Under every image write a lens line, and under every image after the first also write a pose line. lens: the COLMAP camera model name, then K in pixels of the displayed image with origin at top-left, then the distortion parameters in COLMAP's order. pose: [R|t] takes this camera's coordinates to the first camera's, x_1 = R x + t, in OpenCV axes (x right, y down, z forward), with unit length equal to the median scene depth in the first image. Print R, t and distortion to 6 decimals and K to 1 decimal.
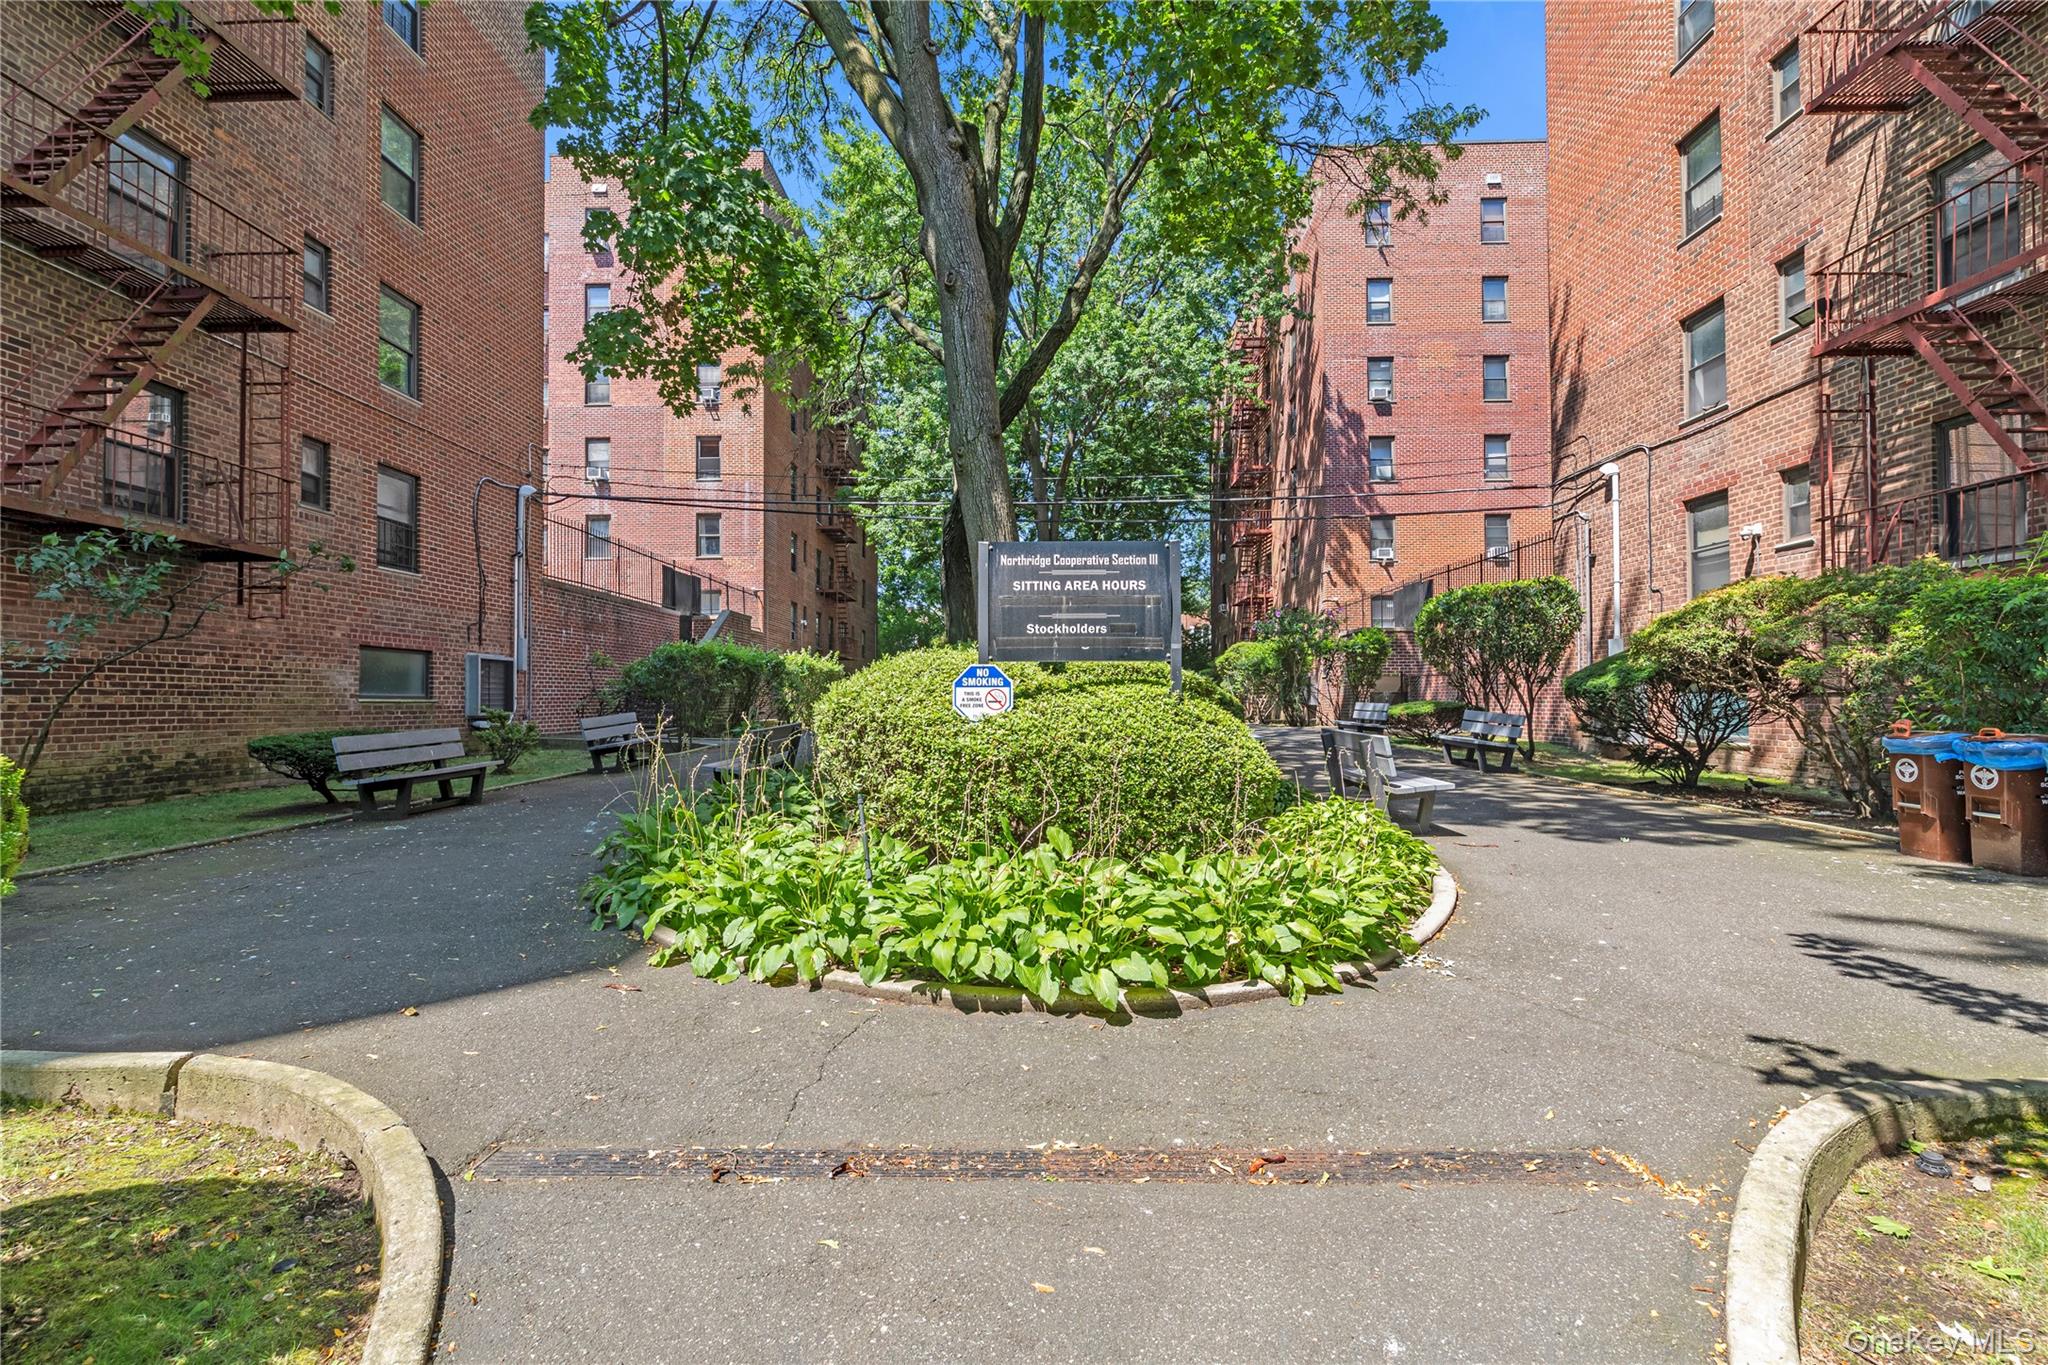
lens RADIAL K [[884.4, 0, 1024.0], [0, 884.4, 682.5], [0, 0, 1]] dist [-0.000572, -0.000043]
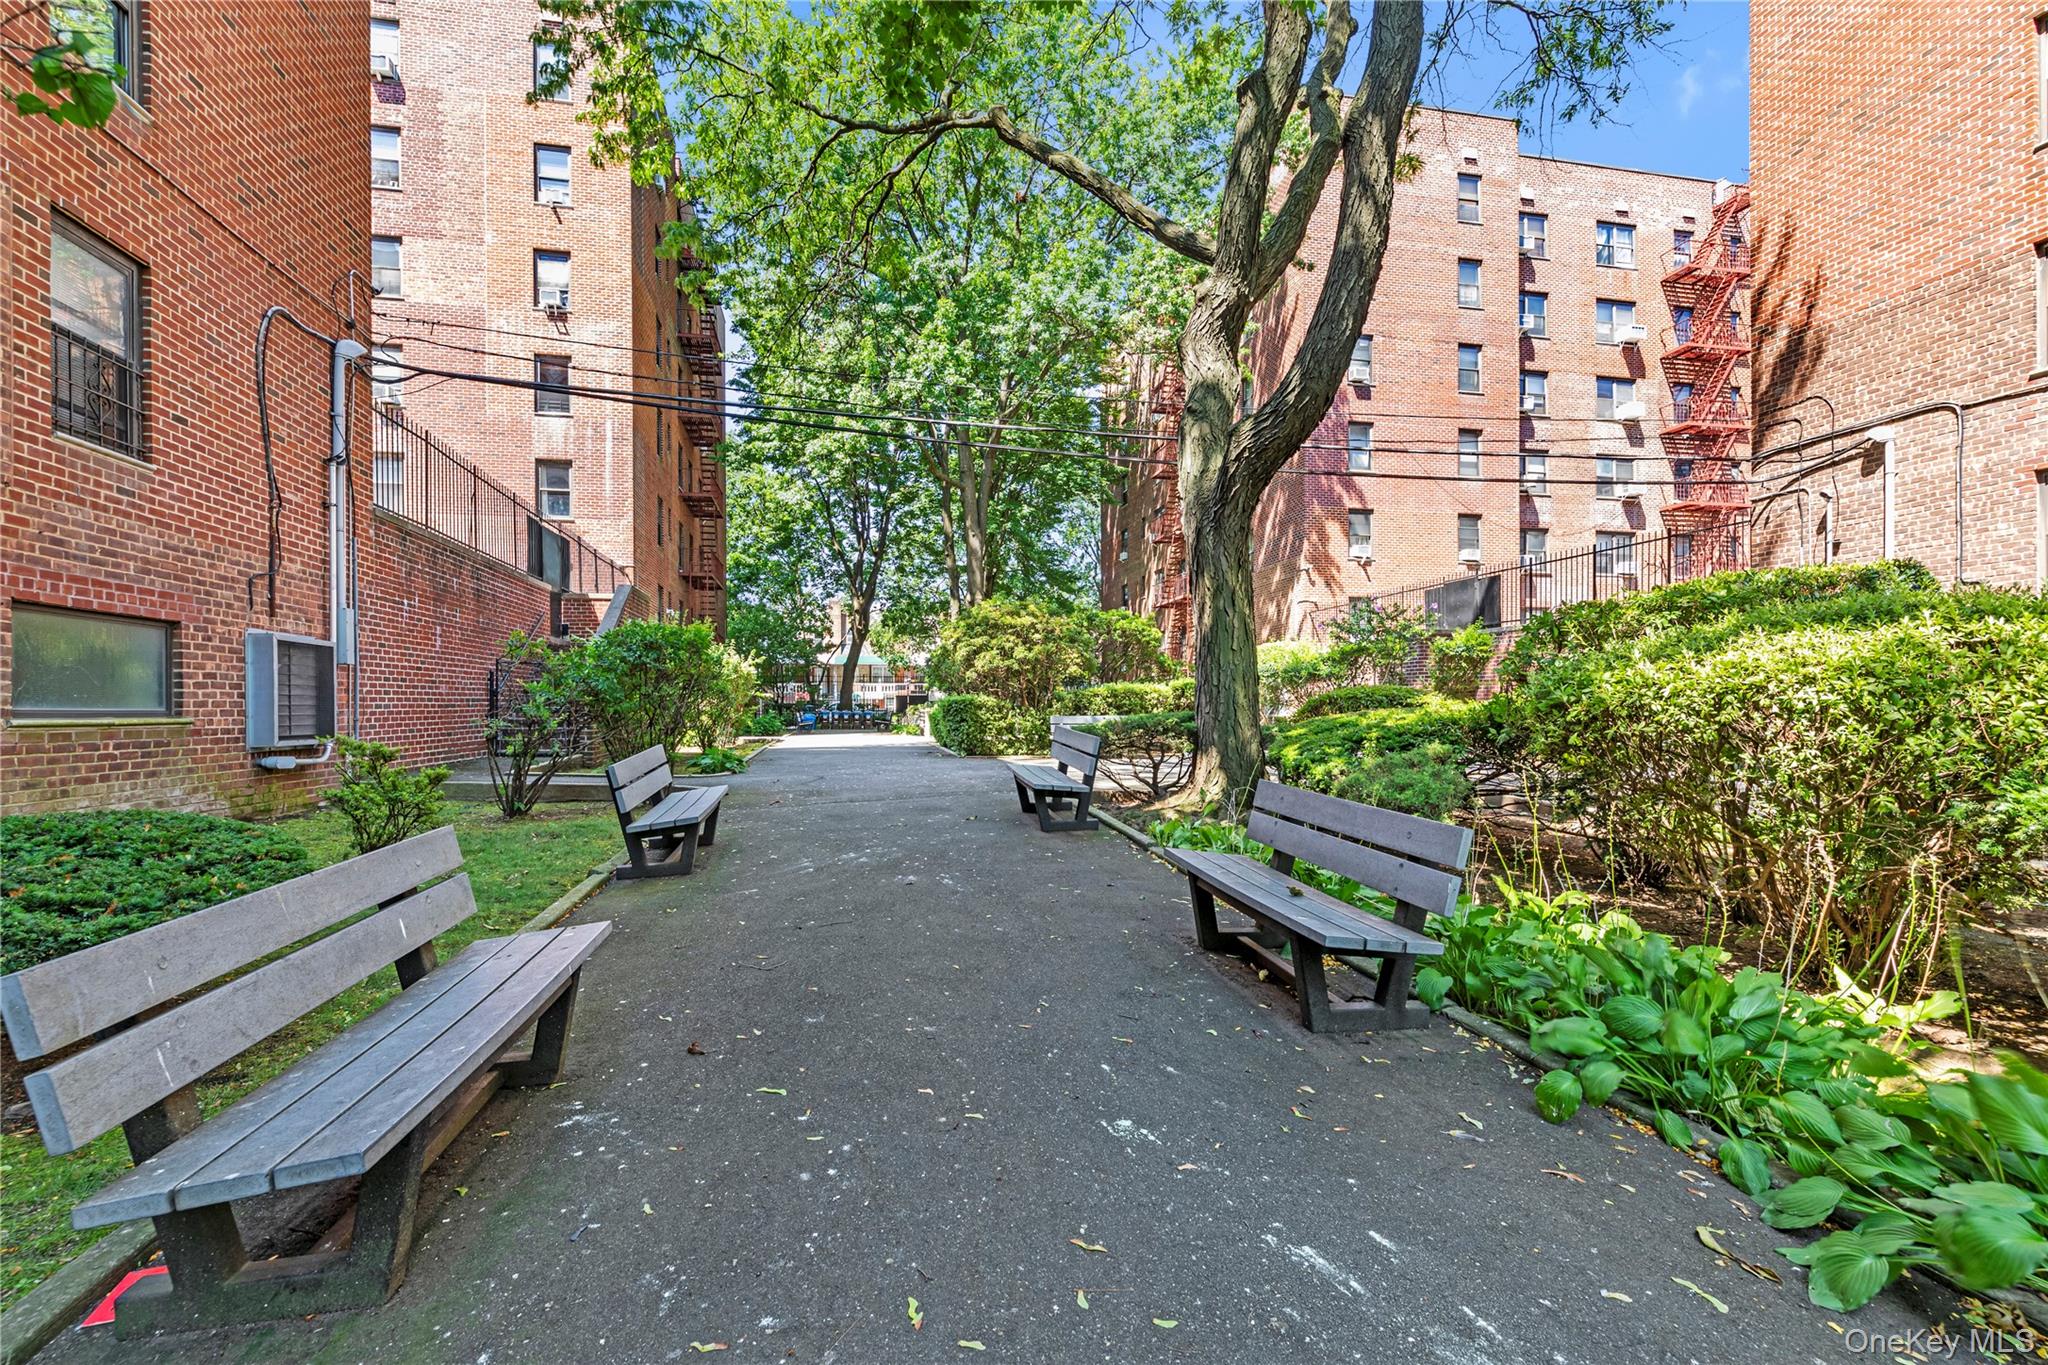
lens RADIAL K [[892.3, 0, 1019.5], [0, 892.3, 705.1], [0, 0, 1]] dist [0.000794, 0.000070]
pose [[0.974494, 0.002681, 0.224399, -0.271539], [-0.006545, 0.999843, 0.016477, 0.000285], [-0.224319, -0.017526, 0.974358, 0.339427]]
